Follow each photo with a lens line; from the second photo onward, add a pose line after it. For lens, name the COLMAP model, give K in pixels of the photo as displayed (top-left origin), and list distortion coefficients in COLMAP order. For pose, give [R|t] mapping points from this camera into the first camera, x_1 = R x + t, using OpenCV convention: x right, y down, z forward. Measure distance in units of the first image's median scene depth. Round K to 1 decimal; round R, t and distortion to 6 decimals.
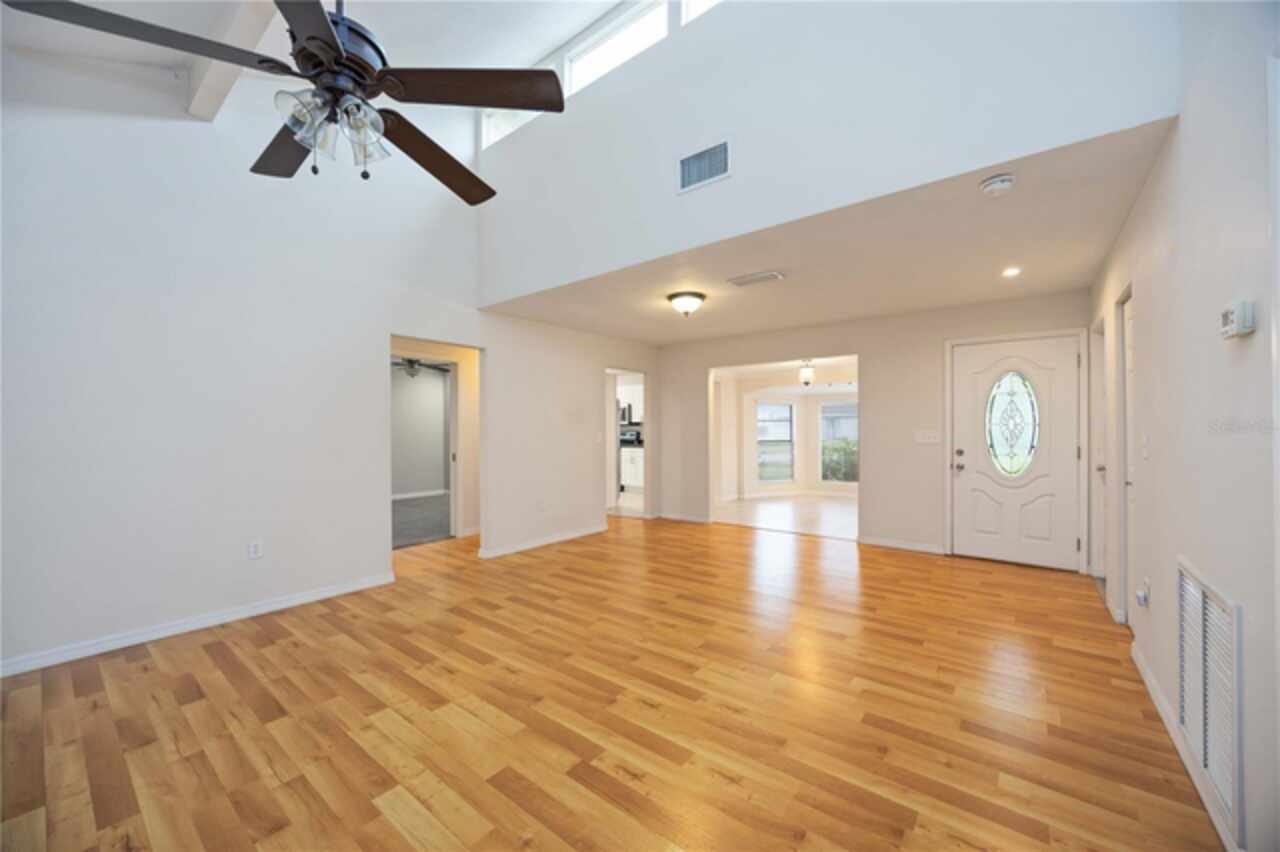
lens RADIAL K [[487.0, 0, 635.5], [0, 487.0, 429.6], [0, 0, 1]] dist [-0.000118, -0.000010]
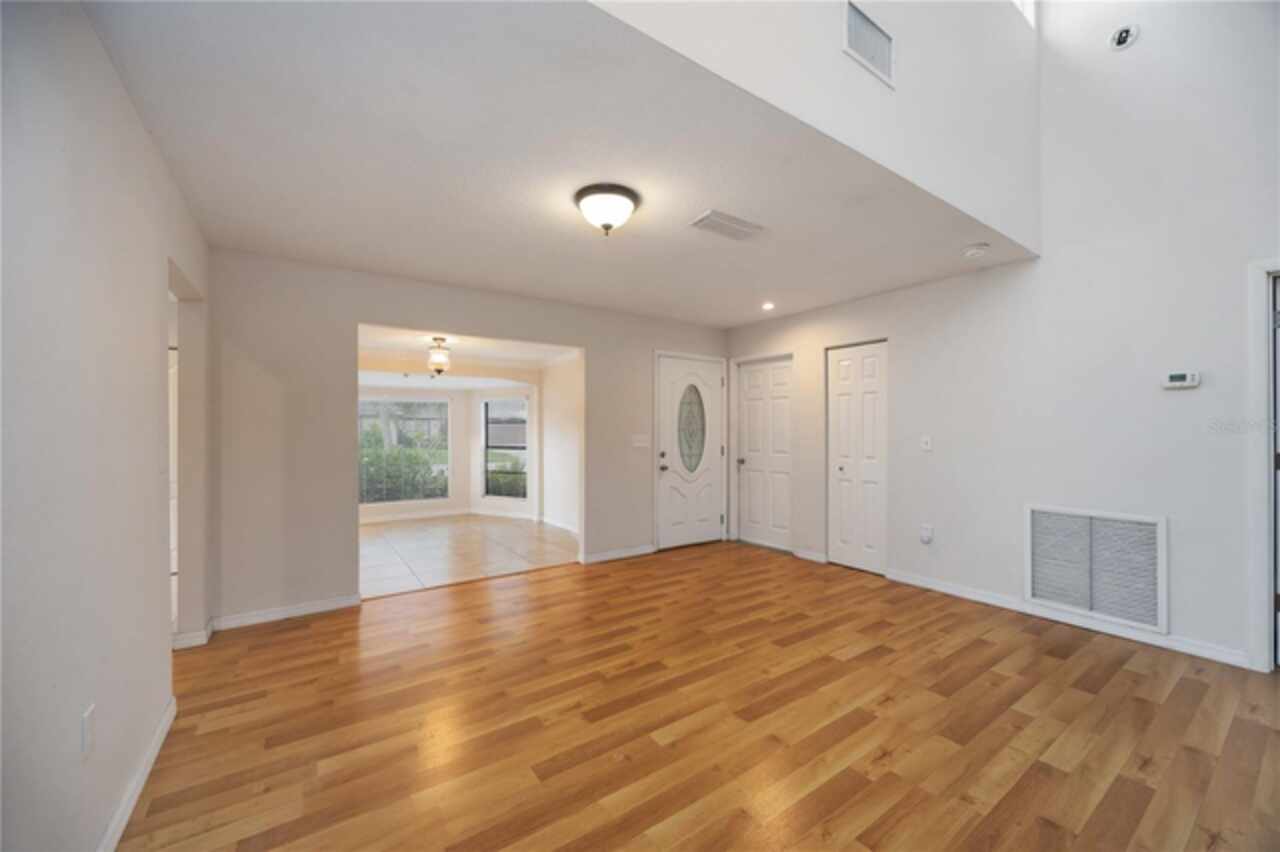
lens RADIAL K [[490.1, 0, 644.0], [0, 490.1, 432.5], [0, 0, 1]] dist [0.000578, -0.000027]
pose [[0.279226, 0.004434, 0.960215, -0.468535], [0.003510, 0.999978, -0.005639, 0.003821], [-0.960219, 0.004945, 0.279204, 0.871832]]
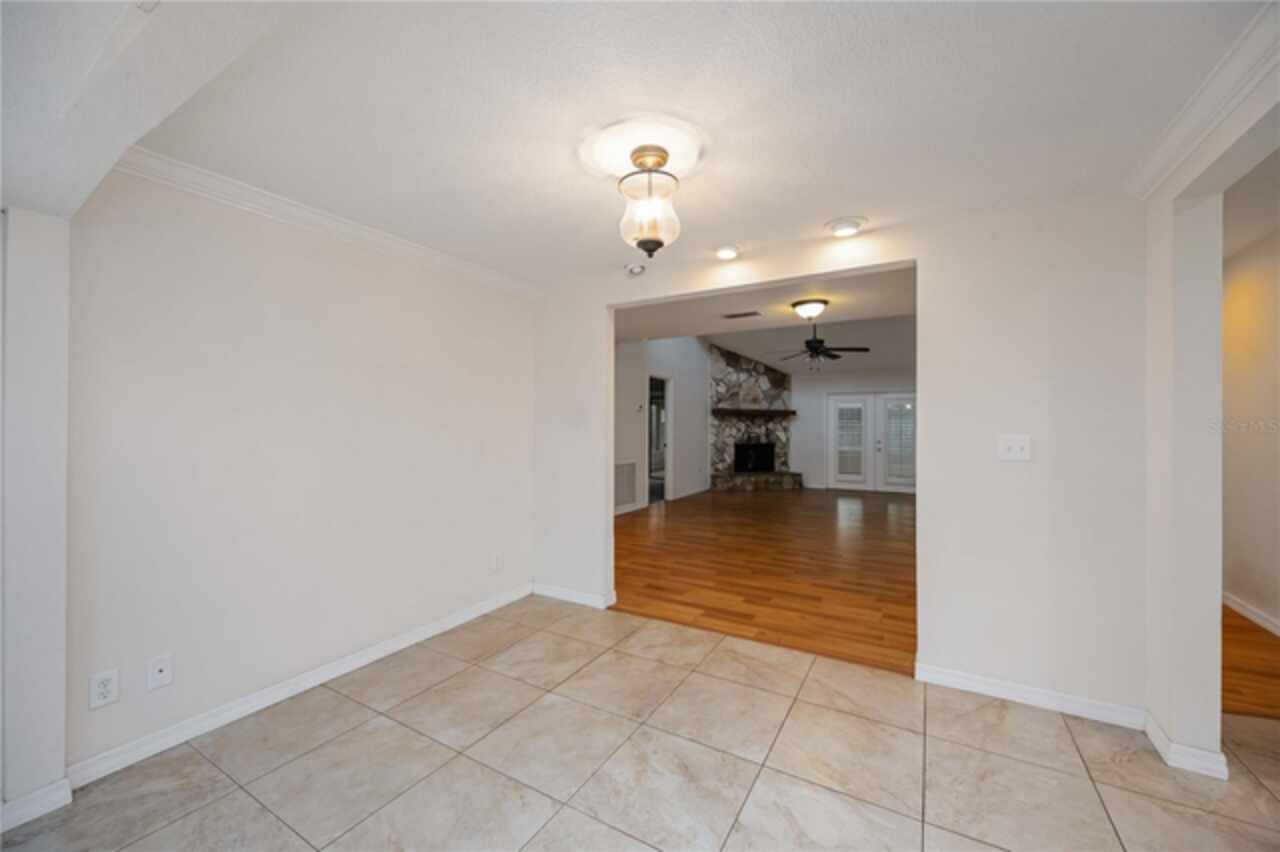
lens RADIAL K [[493.4, 0, 636.6], [0, 493.4, 431.4], [0, 0, 1]] dist [0.000861, 0.000086]
pose [[-0.989837, 0.004700, -0.142128, 0.694833], [0.003479, 0.999955, 0.008836, -0.000321], [0.142163, 0.008252, -0.989809, 2.203241]]
